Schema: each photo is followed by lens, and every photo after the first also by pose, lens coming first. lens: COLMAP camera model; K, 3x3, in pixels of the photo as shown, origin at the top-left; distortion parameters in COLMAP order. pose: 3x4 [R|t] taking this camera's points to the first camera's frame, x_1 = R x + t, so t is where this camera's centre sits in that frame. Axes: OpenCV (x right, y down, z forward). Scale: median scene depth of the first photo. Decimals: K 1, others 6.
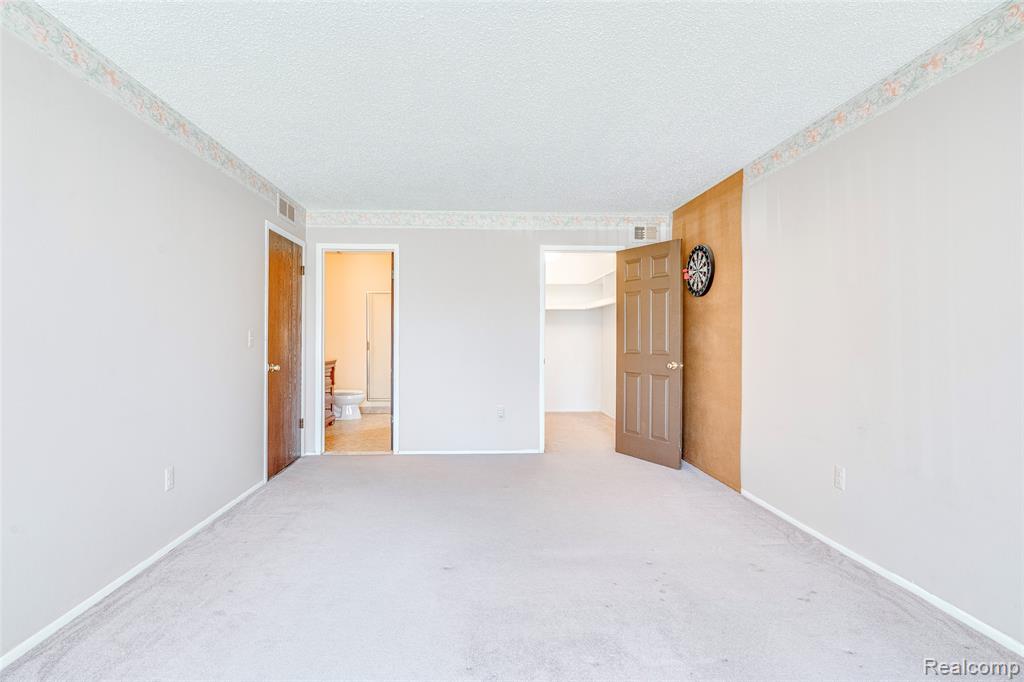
lens RADIAL K [[464.8, 0, 512.0], [0, 464.8, 341.0], [0, 0, 1]] dist [-0.002369, 0.001729]
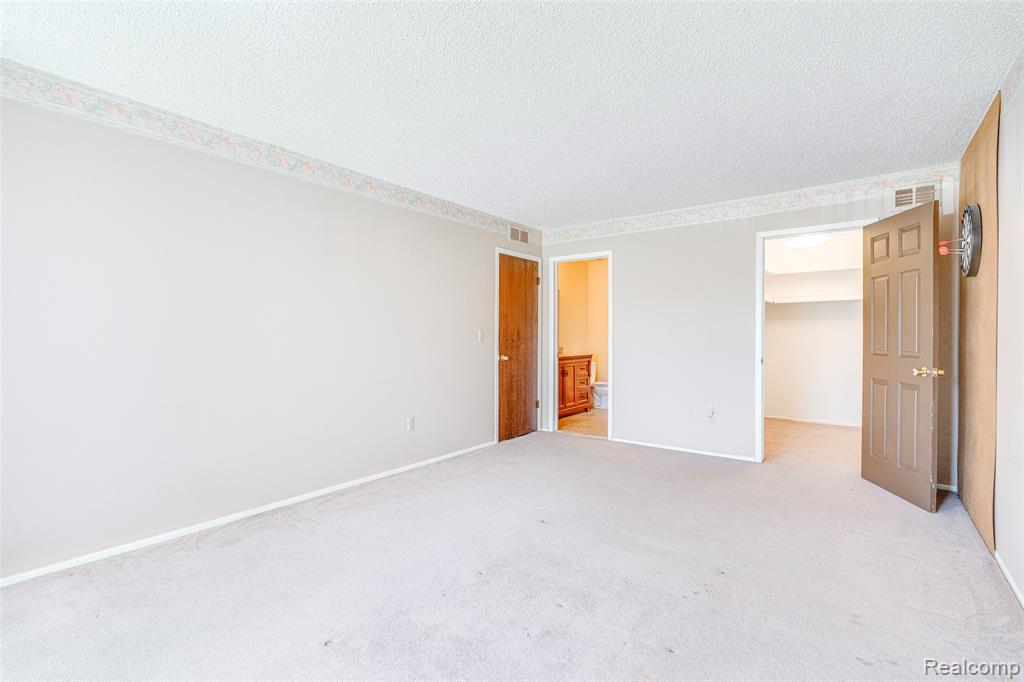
lens RADIAL K [[464.8, 0, 512.0], [0, 464.8, 341.0], [0, 0, 1]] dist [-0.002369, 0.001729]
pose [[0.768892, 0.006713, -0.639344, 0.285434], [-0.004249, 0.999976, 0.005389, 0.001975], [0.639365, -0.001427, 0.768902, 0.000158]]
